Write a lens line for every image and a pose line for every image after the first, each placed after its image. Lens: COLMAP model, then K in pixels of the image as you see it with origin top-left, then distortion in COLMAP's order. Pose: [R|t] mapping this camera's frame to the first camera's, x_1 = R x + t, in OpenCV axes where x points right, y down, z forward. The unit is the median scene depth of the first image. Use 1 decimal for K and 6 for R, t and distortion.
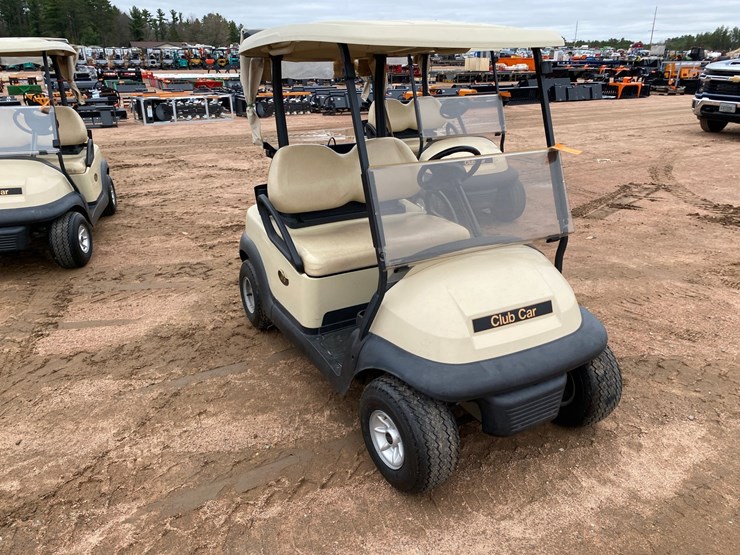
lens RADIAL K [[564.2, 0, 378.0], [0, 564.2, 285.0], [0, 0, 1]] dist [0.015848, -0.005182]
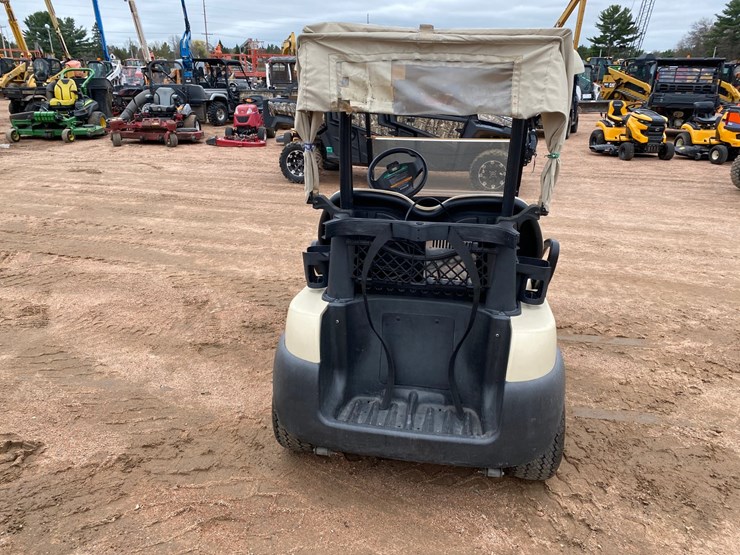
lens RADIAL K [[563.1, 0, 372.2], [0, 563.1, 268.3], [0, 0, 1]] dist [0.025479, -0.009902]
pose [[-0.780584, -0.210455, 0.588556, -0.394413], [0.229546, 0.779297, 0.583099, -0.538463], [-0.581376, 0.590258, -0.559998, 1.318169]]
